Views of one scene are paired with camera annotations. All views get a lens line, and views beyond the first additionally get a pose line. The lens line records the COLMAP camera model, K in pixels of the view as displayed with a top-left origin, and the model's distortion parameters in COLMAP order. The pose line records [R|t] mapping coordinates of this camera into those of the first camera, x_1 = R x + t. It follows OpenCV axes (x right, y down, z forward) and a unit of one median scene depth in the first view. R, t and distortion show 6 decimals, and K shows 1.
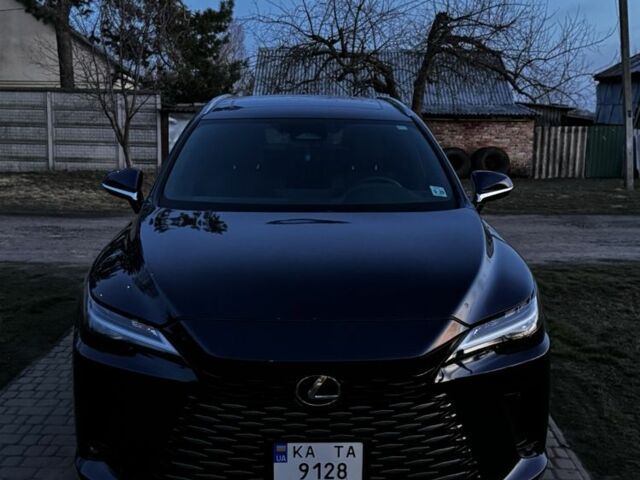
lens RADIAL K [[845.9, 0, 320.5], [0, 845.9, 241.7], [0, 0, 1]] dist [0.104161, 0.000000]
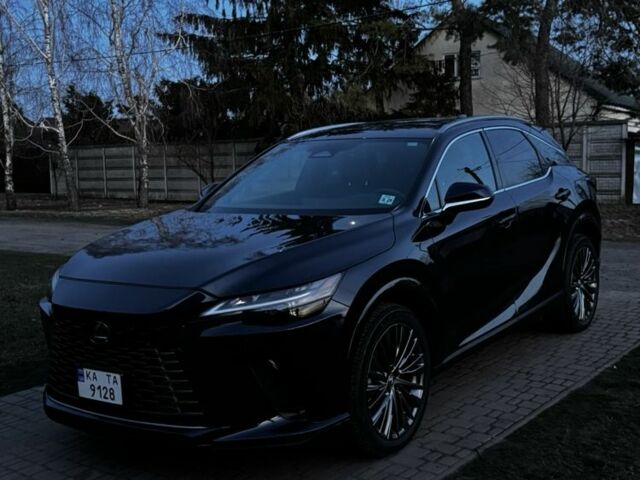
lens RADIAL K [[845.9, 0, 320.7], [0, 845.9, 242.8], [0, 0, 1]] dist [0.104161, 0.000000]
pose [[0.794884, 0.033205, -0.605852, 0.161558], [-0.058086, 0.998080, -0.021508, 0.005781], [0.603975, 0.052288, 0.795286, 0.016233]]
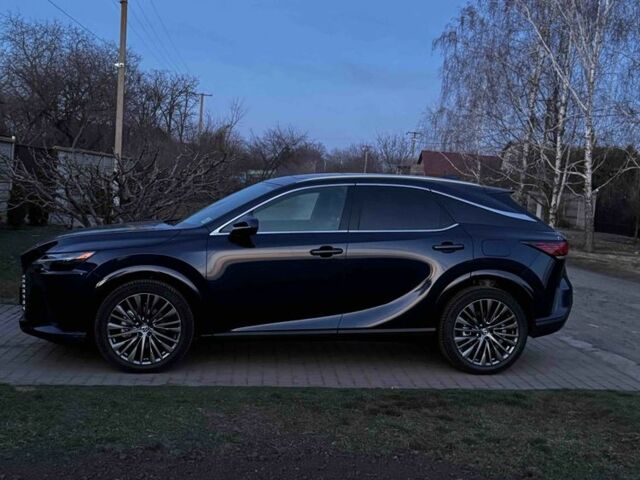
lens RADIAL K [[845.9, 0, 320.4], [0, 845.9, 239.2], [0, 0, 1]] dist [0.104161, 0.000000]
pose [[0.117442, 0.066597, -0.990844, 0.397875], [-0.217612, 0.975226, 0.039754, -0.030275], [0.968944, 0.210950, 0.129025, 0.221022]]
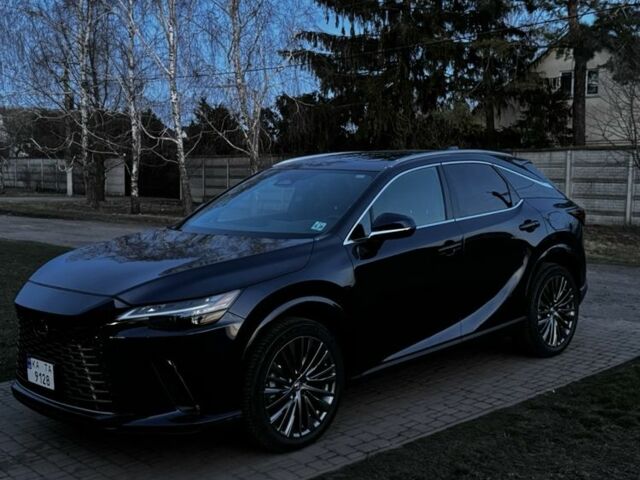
lens RADIAL K [[845.9, 0, 323.0], [0, 845.9, 240.7], [0, 0, 1]] dist [0.104161, 0.000000]
pose [[0.686211, 0.056216, -0.725227, 0.228009], [-0.105751, 0.994127, -0.023002, -0.002027], [0.719674, 0.092478, 0.688126, 0.033593]]
